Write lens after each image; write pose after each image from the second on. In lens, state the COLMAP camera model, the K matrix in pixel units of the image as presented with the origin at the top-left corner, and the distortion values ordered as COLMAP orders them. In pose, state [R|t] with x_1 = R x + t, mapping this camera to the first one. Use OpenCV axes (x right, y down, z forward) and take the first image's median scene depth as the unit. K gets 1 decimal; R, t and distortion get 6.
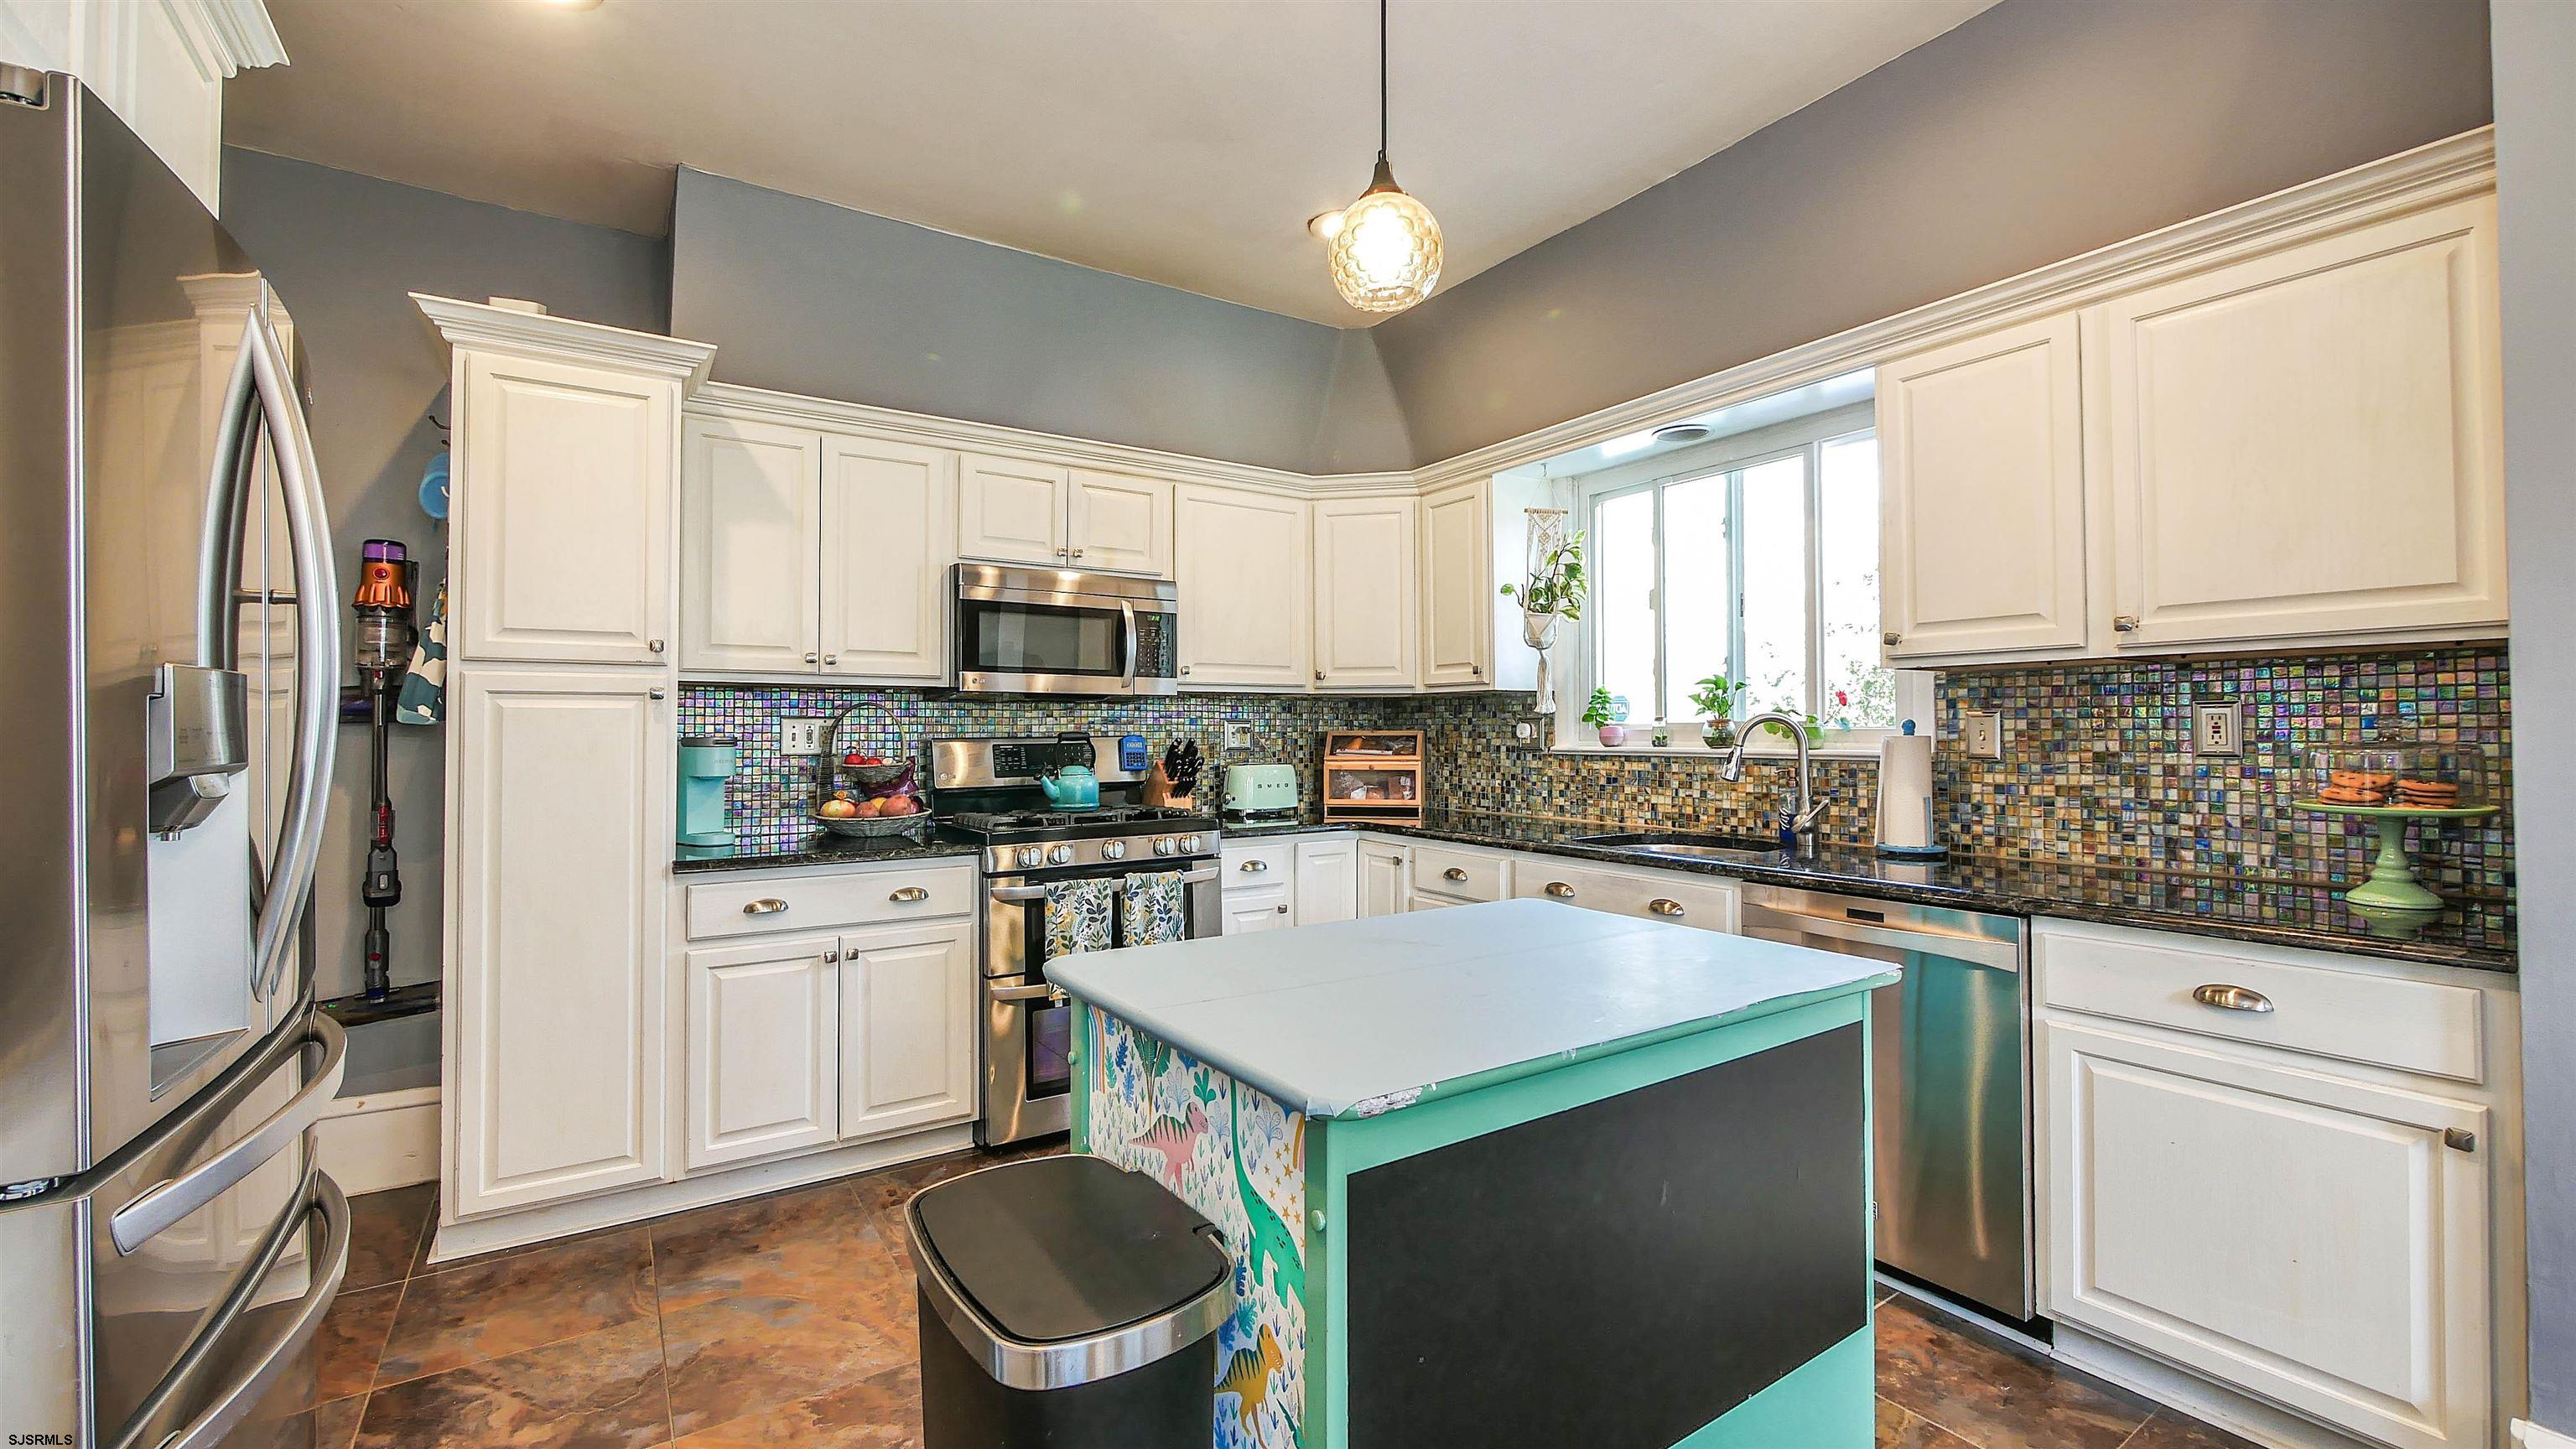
lens RADIAL K [[1053.7, 0, 1283.4], [0, 1053.7, 712.0], [0, 0, 1]] dist [0.000266, 0.000124]
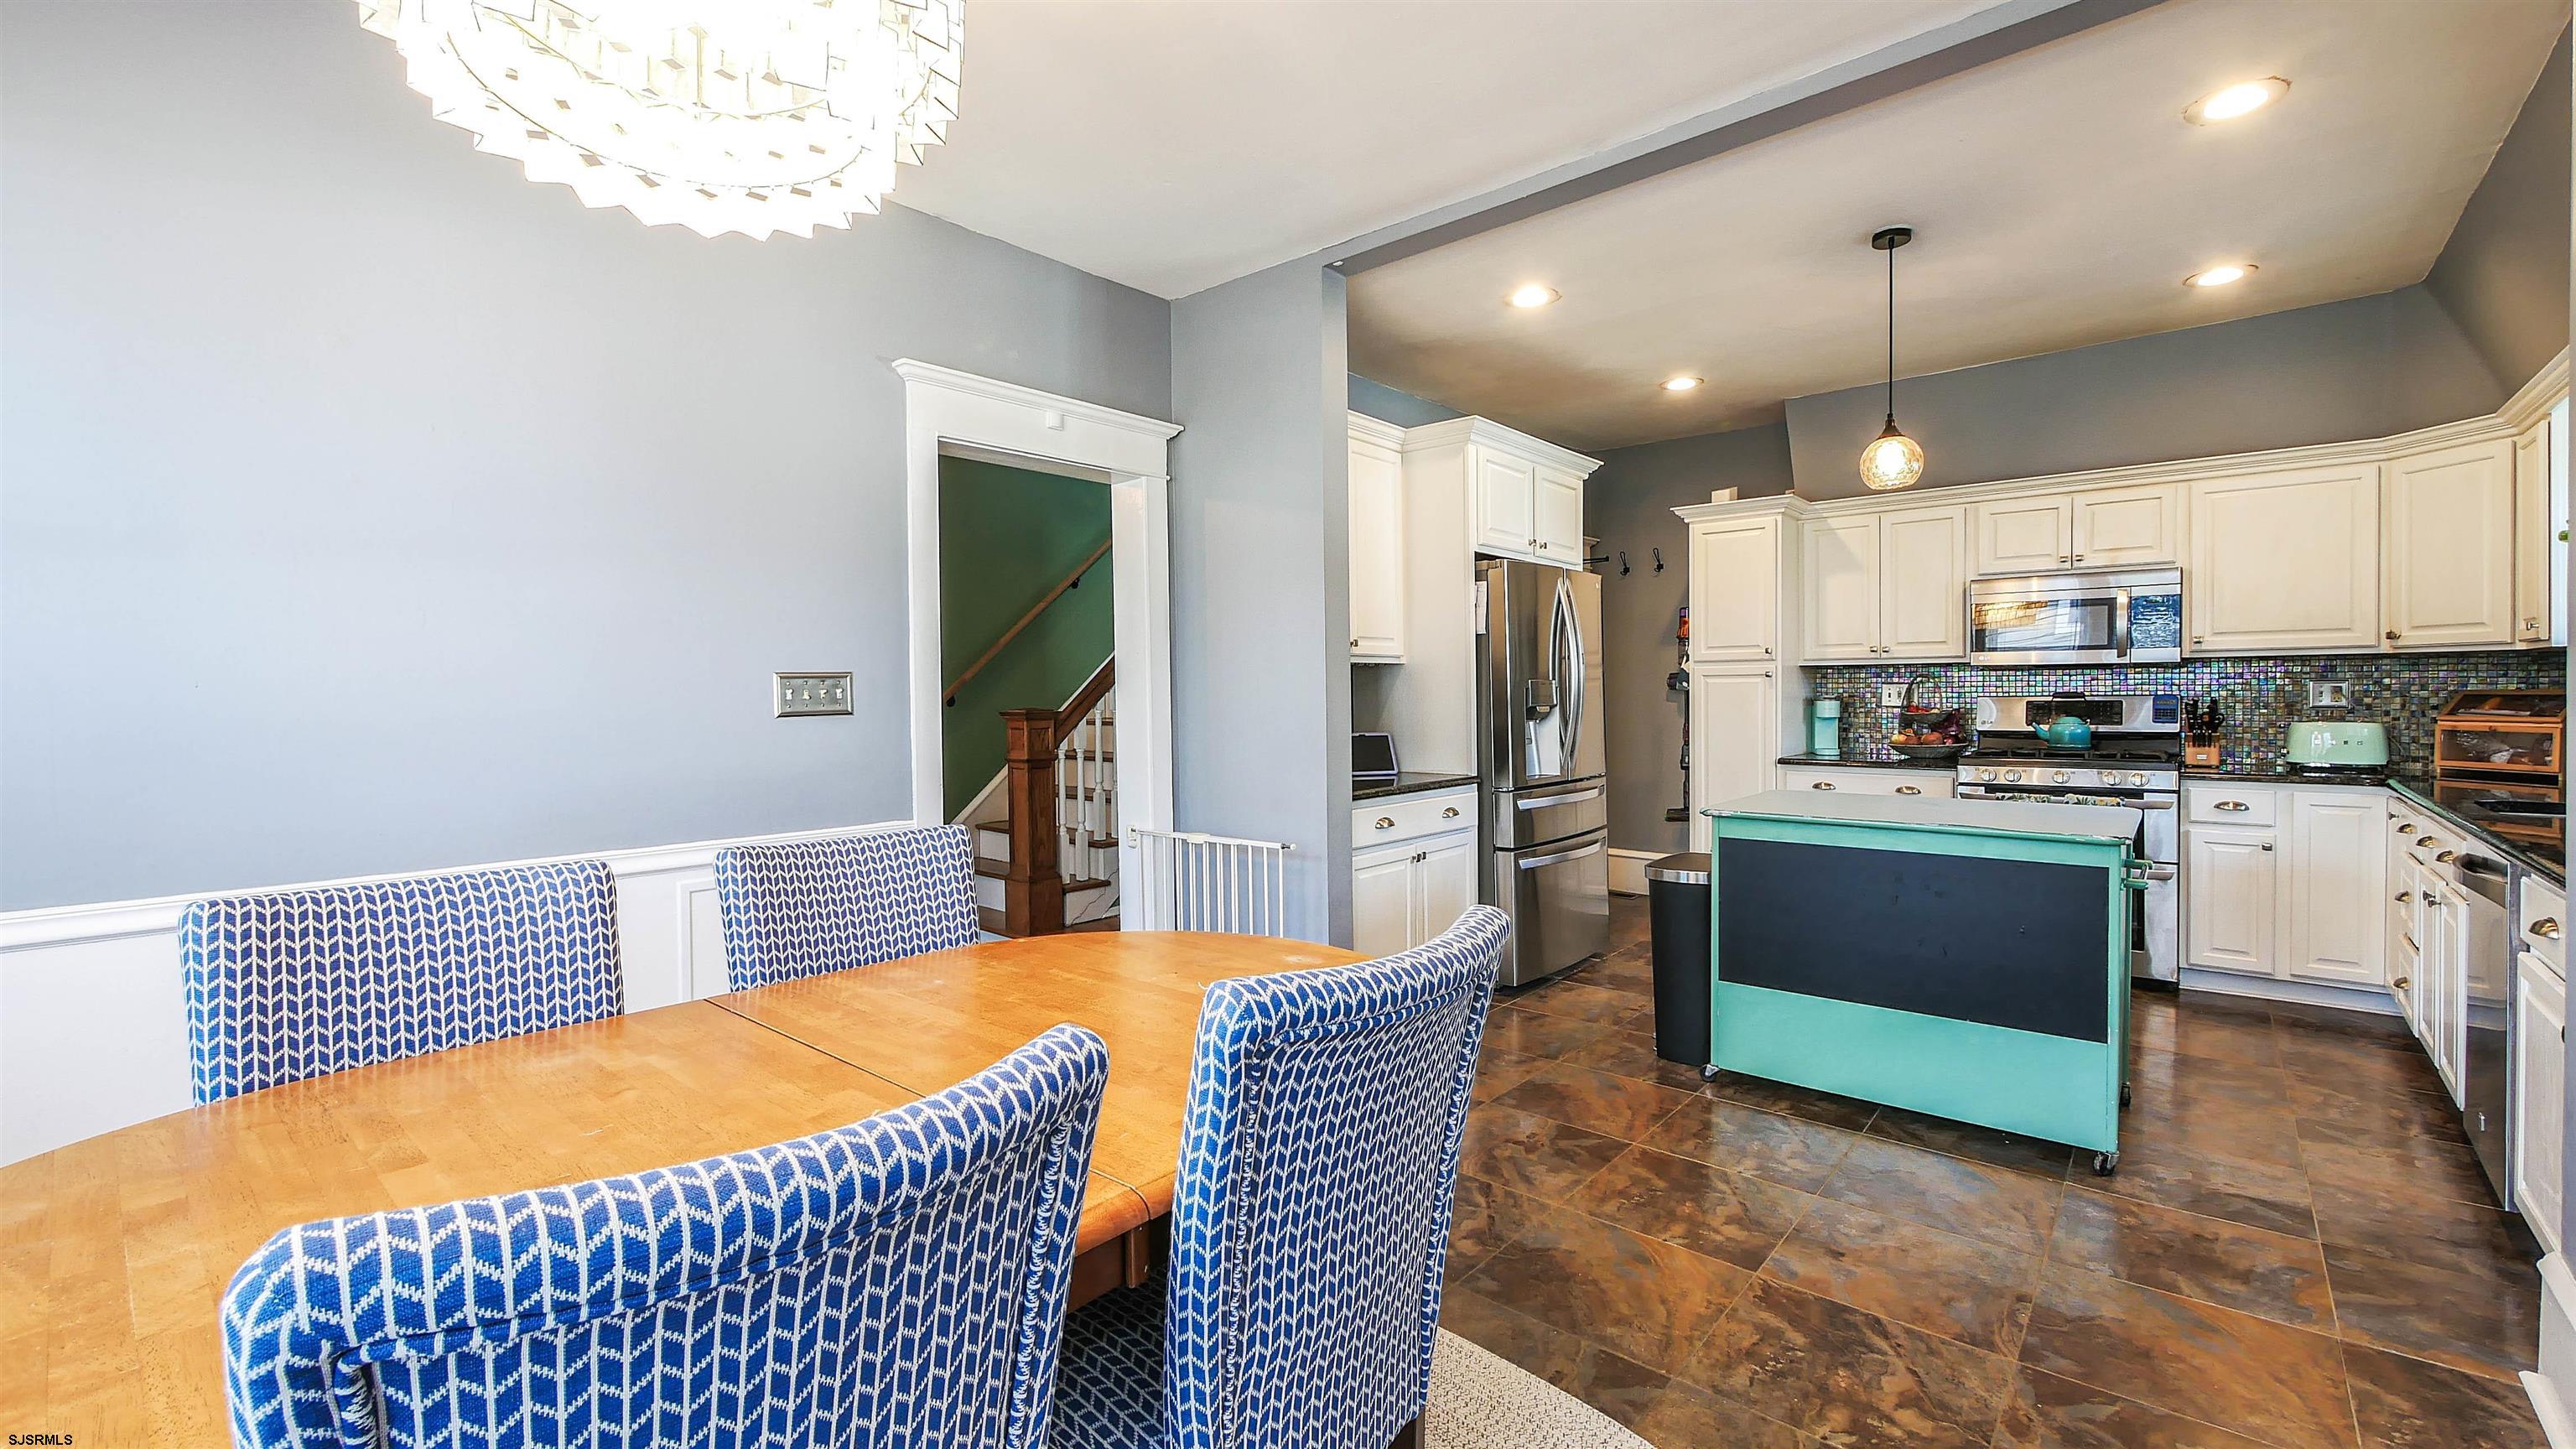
lens RADIAL K [[1060.5, 0, 1287.9], [0, 1060.5, 707.0], [0, 0, 1]] dist [-0.007353, 0.000073]
pose [[0.277871, 0.014093, -0.960515, 0.791757], [0.025149, 0.999443, 0.021940, -0.016322], [0.960289, -0.030253, 0.277362, -0.328253]]
